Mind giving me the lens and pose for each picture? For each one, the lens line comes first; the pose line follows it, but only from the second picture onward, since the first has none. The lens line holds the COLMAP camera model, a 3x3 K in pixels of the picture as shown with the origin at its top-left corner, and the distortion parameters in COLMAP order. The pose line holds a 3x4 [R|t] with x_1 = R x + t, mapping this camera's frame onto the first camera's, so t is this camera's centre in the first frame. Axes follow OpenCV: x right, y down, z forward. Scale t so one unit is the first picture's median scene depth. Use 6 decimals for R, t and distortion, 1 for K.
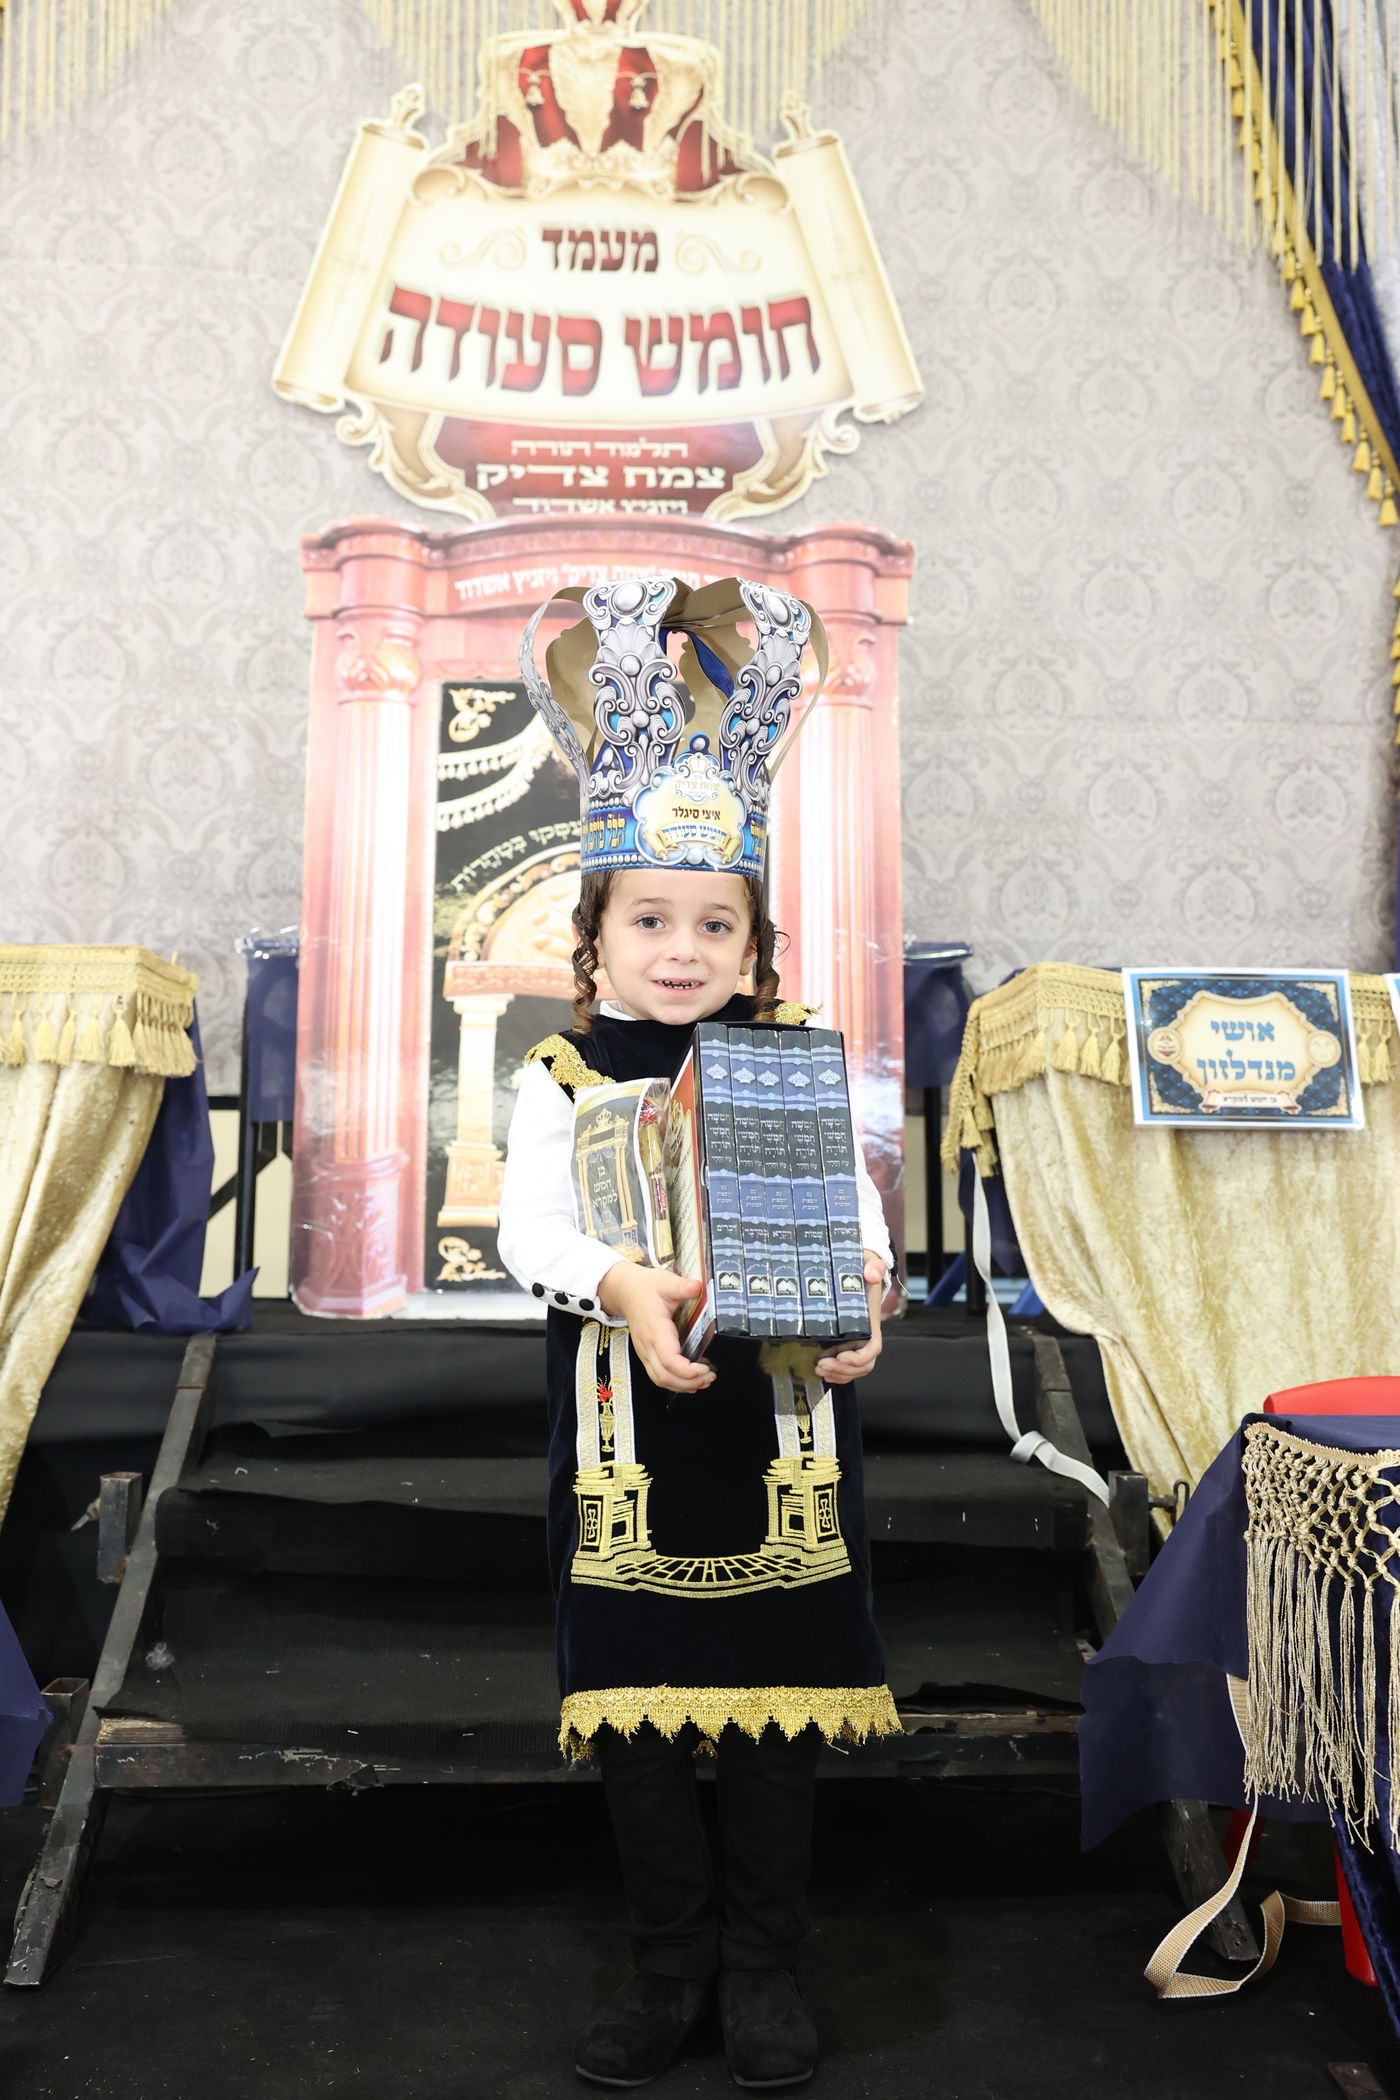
lens RADIAL K [[2170.9, 0, 665.9], [0, 2170.9, 1052.4], [0, 0, 1]] dist [0.010499, -0.001733]
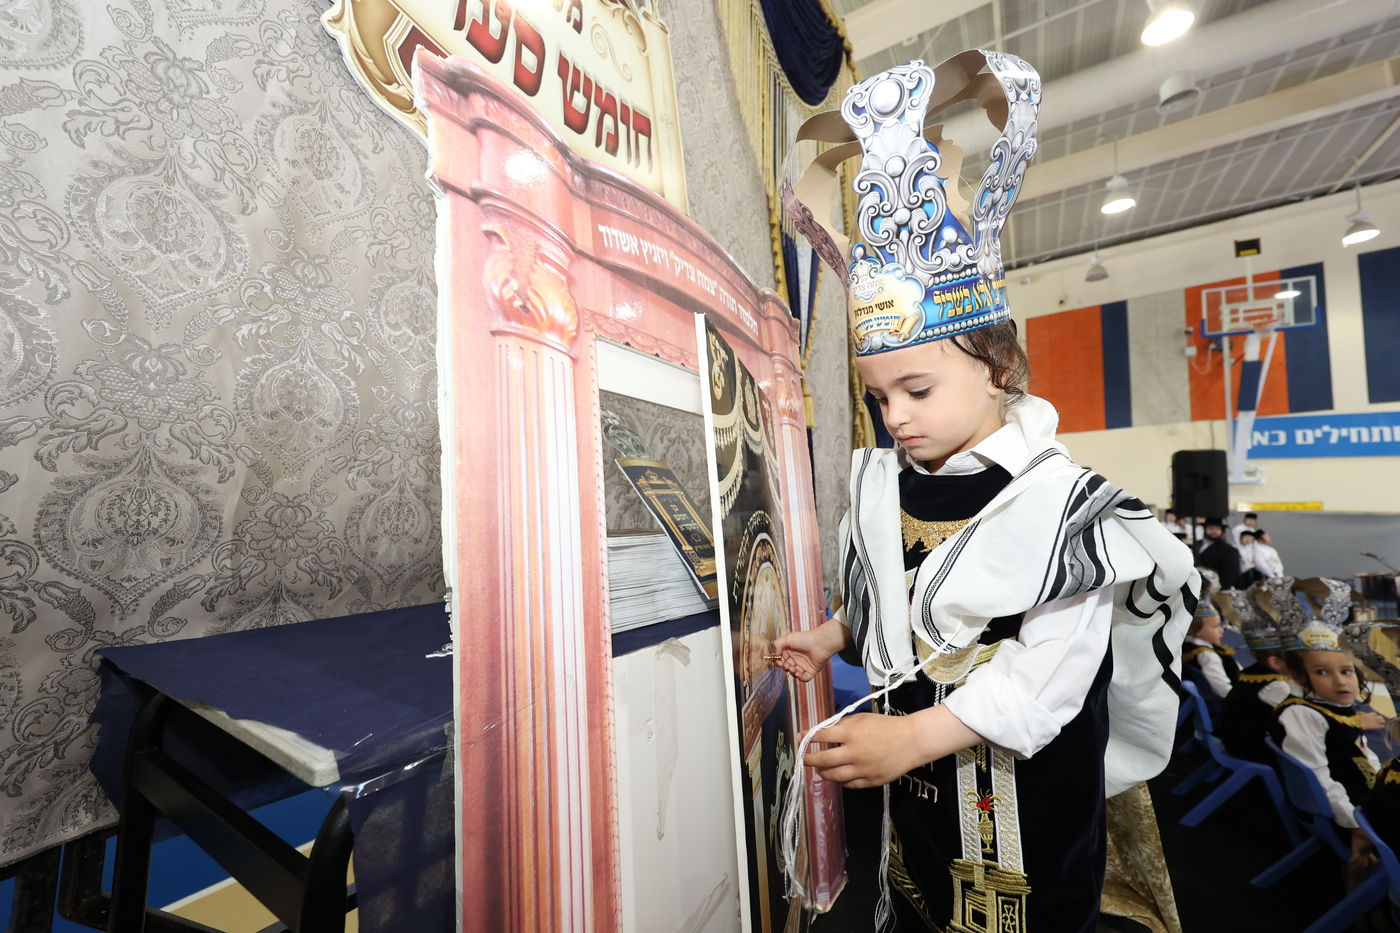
lens RADIAL K [[567.6, 0, 700.0], [0, 567.6, 466.5], [0, 0, 1]] dist [-0.000210, -0.000686]
pose [[0.554003, 0.063300, 0.830105, -0.252996], [-0.084447, 0.996235, -0.019609, -0.120467], [-0.828221, -0.059236, 0.557262, 0.837284]]
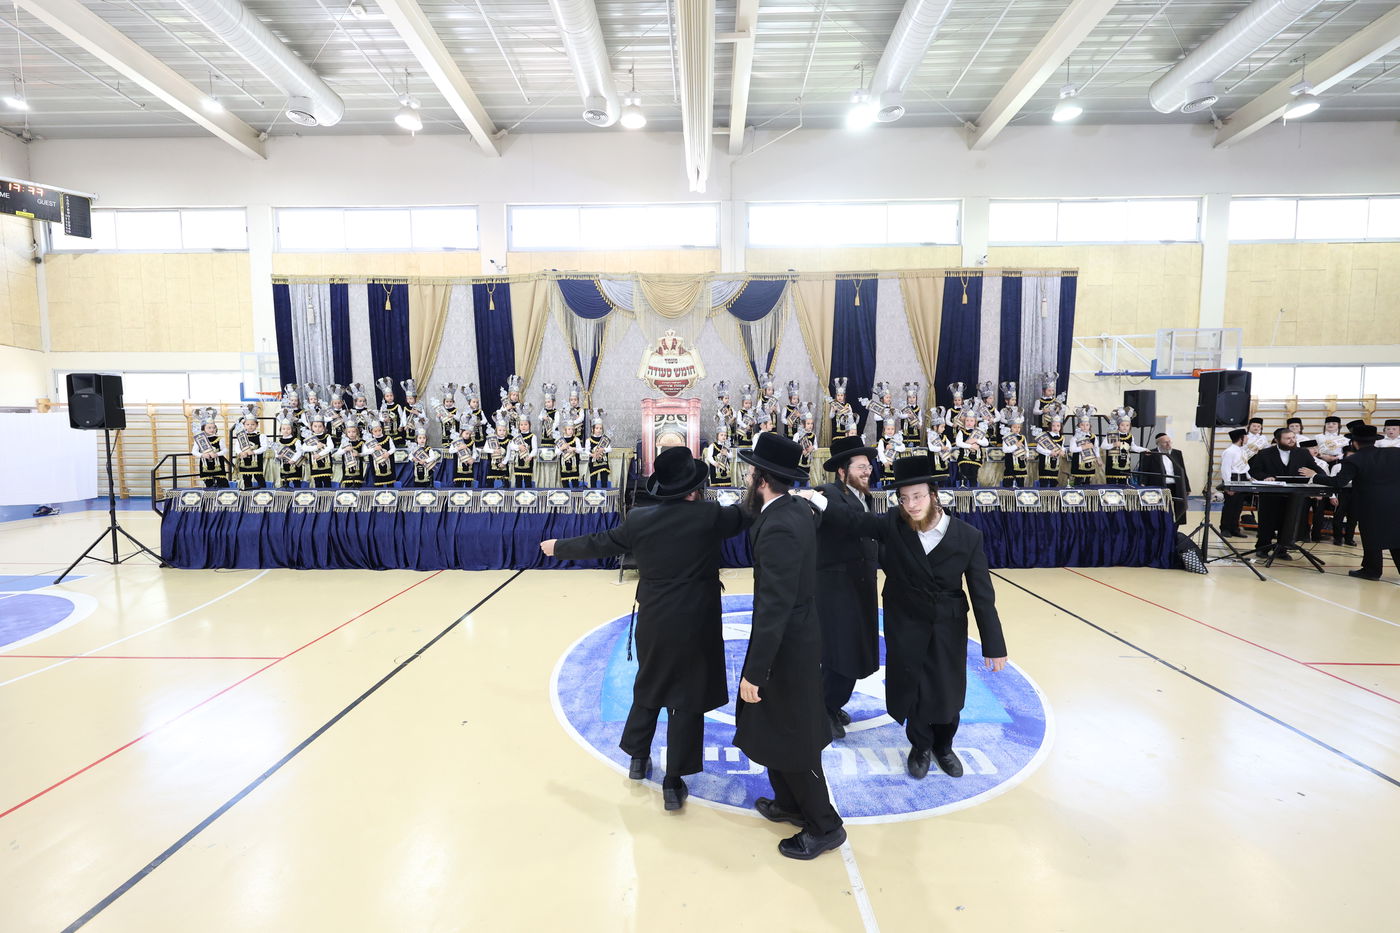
lens RADIAL K [[567.6, 0, 700.0], [0, 567.6, 466.5], [0, 0, 1]] dist [-0.000210, -0.000686]
pose [[0.997735, -0.006762, -0.066929, 0.285137], [0.017692, 0.986285, 0.164100, -0.360852], [0.064901, -0.164913, 0.984171, -1.643190]]
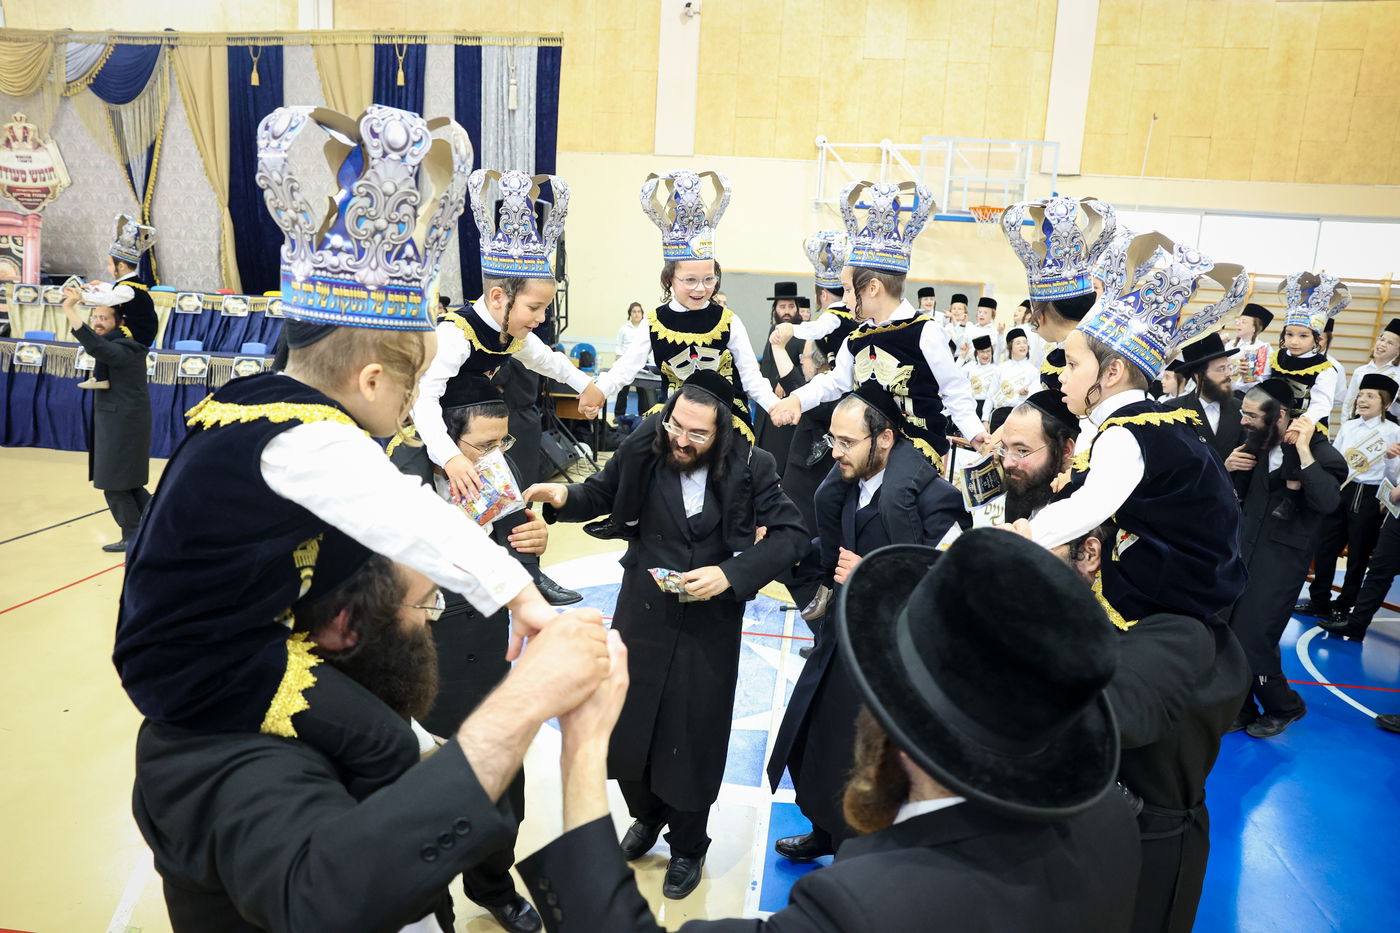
lens RADIAL K [[986.2, 0, 700.0], [0, 986.2, 466.5], [0, 0, 1]] dist [-0.108228, 0.091563]
pose [[0.981452, 0.078460, -0.174919, 2.883124], [-0.026724, 0.959501, 0.280435, -0.384472], [0.189838, -0.270559, 0.943800, -1.795405]]
